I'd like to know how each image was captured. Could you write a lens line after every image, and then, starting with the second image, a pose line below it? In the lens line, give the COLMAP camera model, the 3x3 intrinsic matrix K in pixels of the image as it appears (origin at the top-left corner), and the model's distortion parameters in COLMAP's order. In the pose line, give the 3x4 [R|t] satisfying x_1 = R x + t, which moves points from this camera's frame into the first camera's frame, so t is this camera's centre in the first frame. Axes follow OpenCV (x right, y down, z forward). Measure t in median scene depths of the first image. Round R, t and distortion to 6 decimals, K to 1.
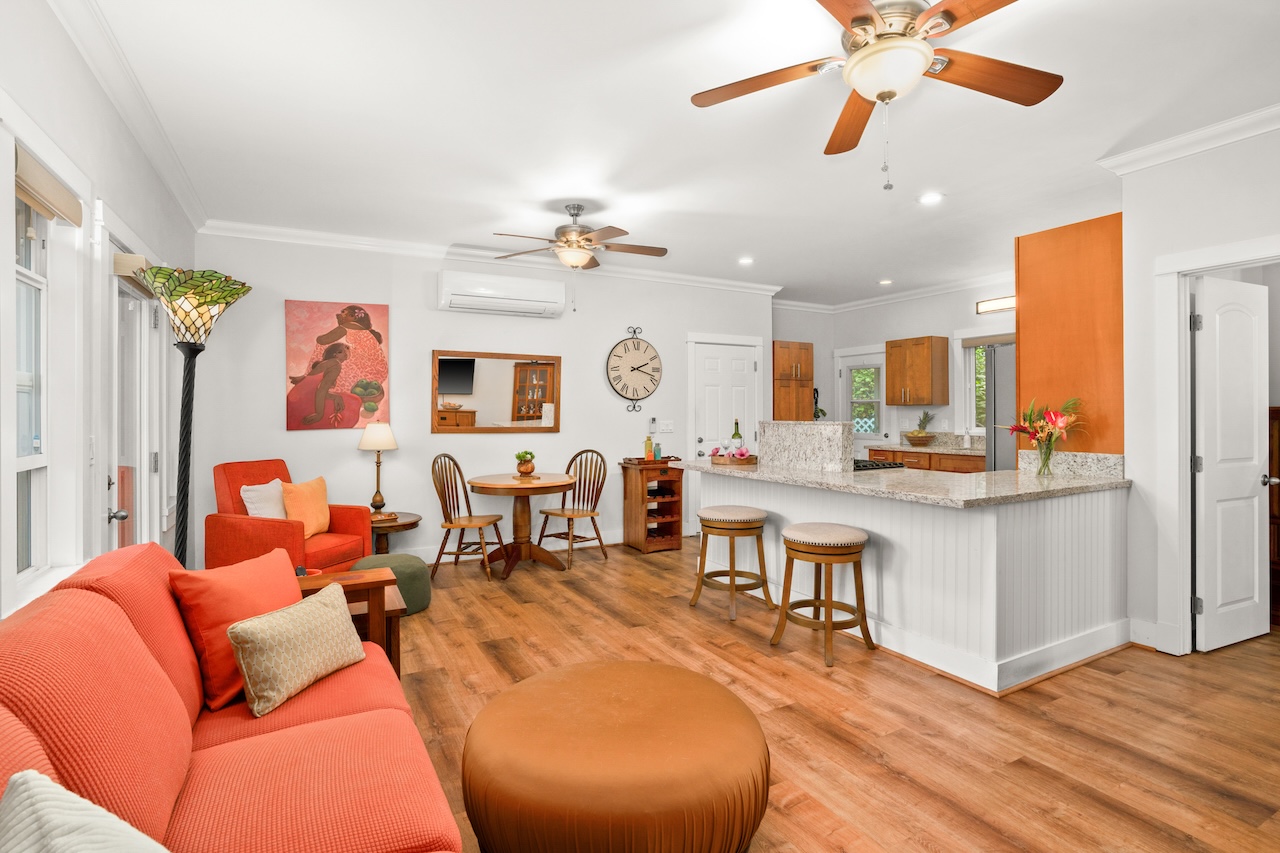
lens RADIAL K [[615.5, 0, 639.2], [0, 615.5, 410.8], [0, 0, 1]] dist [0.000345, 0.000714]
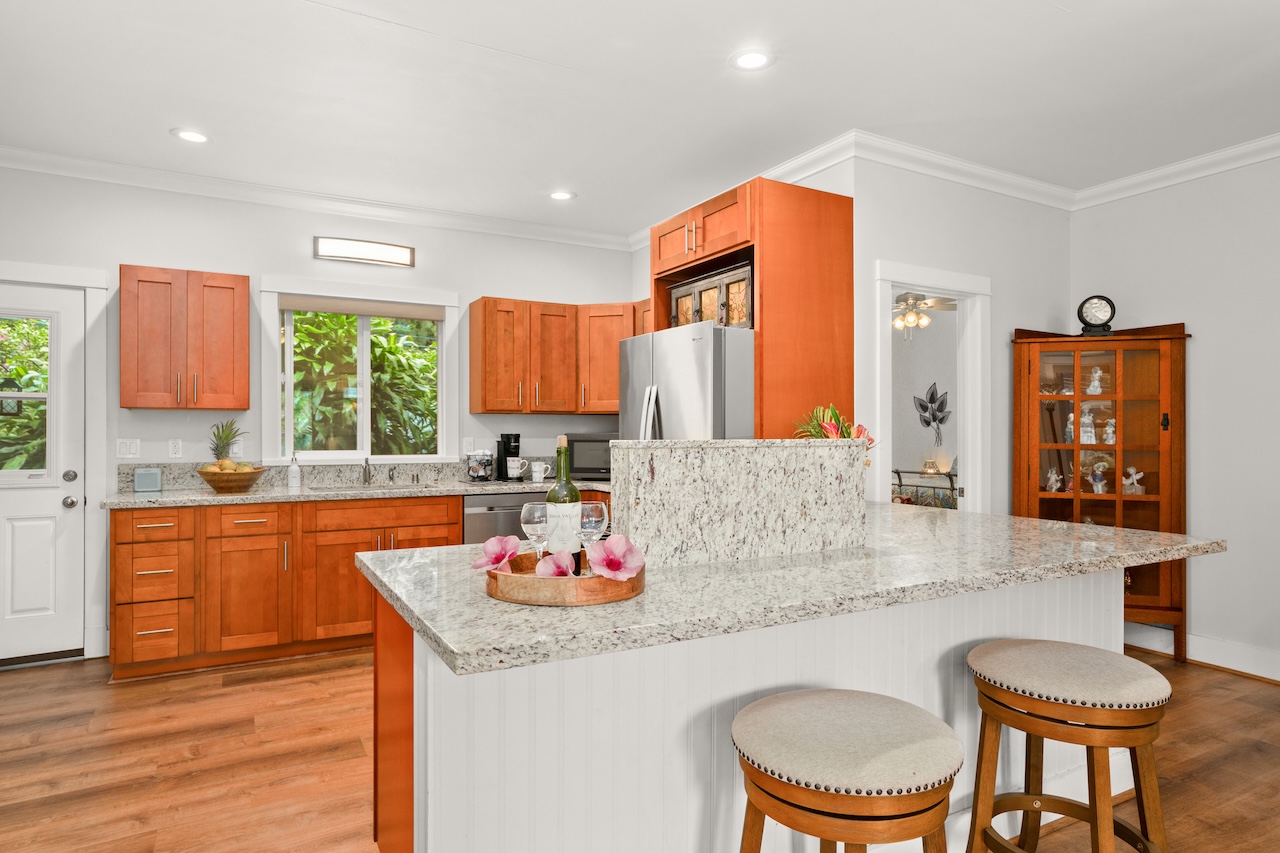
lens RADIAL K [[728.9, 0, 640.0], [0, 728.9, 426.5], [0, 0, 1]] dist [-0.006868, -0.000976]
pose [[-0.003201, 0.006888, 0.999971, -0.302091], [-0.003592, 0.999970, -0.006900, 0.016957], [-0.999988, -0.003614, -0.003176, 1.519099]]
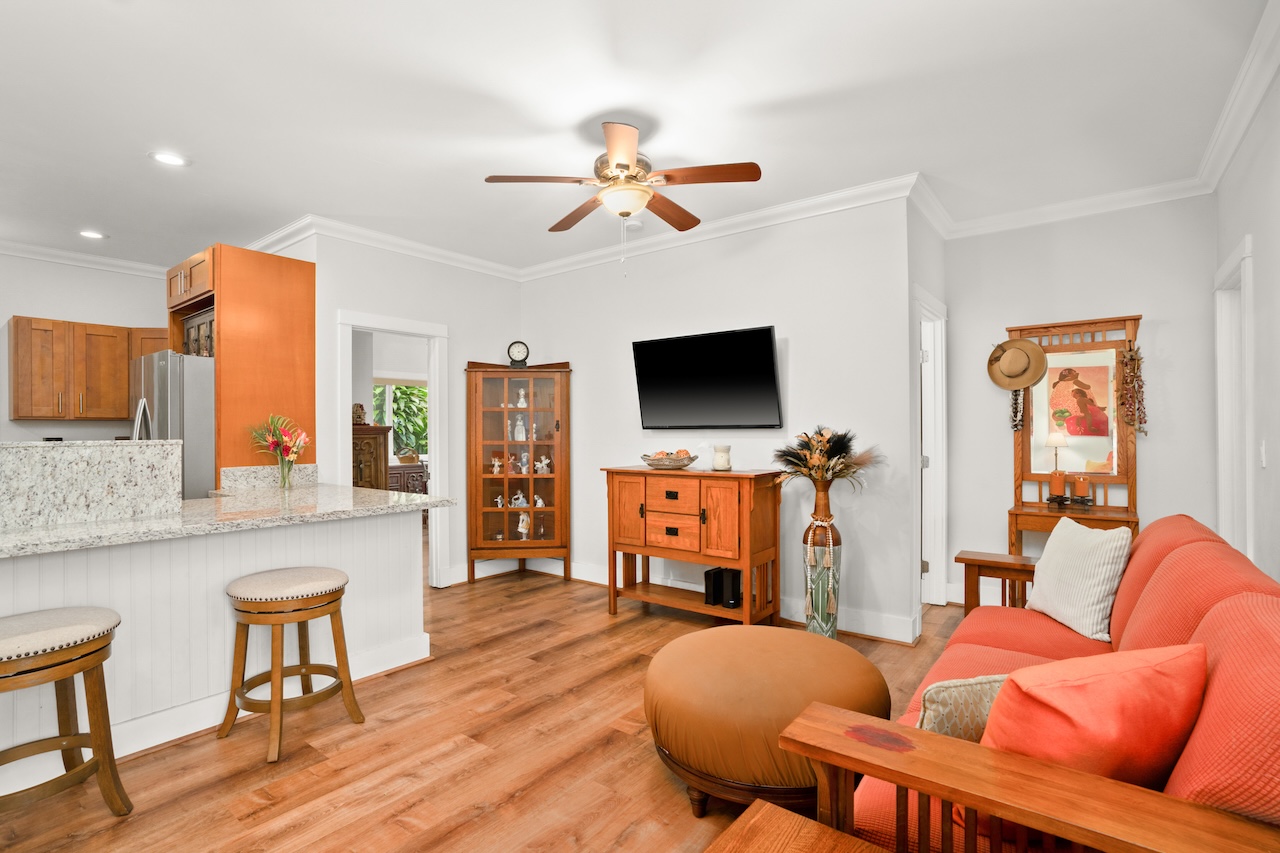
lens RADIAL K [[606.9, 0, 638.6], [0, 606.9, 431.3], [0, 0, 1]] dist [-0.047450, 0.019701]
pose [[-0.386954, 0.003221, 0.922093, -0.633267], [0.003971, 0.999990, -0.001826, 0.015256], [-0.922091, 0.002955, -0.386963, 1.011041]]
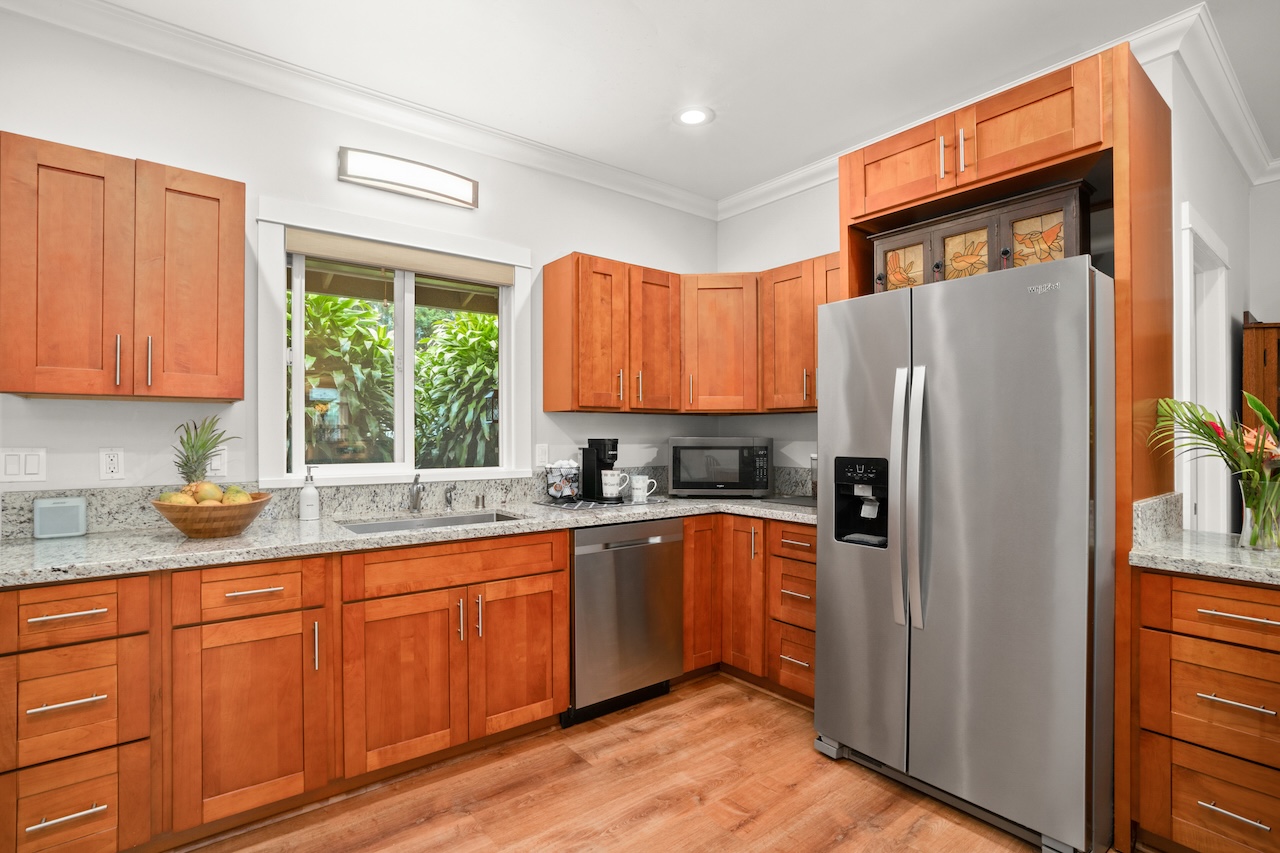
lens RADIAL K [[606.9, 0, 638.6], [0, 606.9, 431.3], [0, 0, 1]] dist [-0.047450, 0.019701]
pose [[-0.156705, 0.006907, 0.987621, 0.311349], [-0.002580, 0.999969, -0.007403, 0.018025], [-0.987642, -0.003708, -0.156682, 1.903922]]
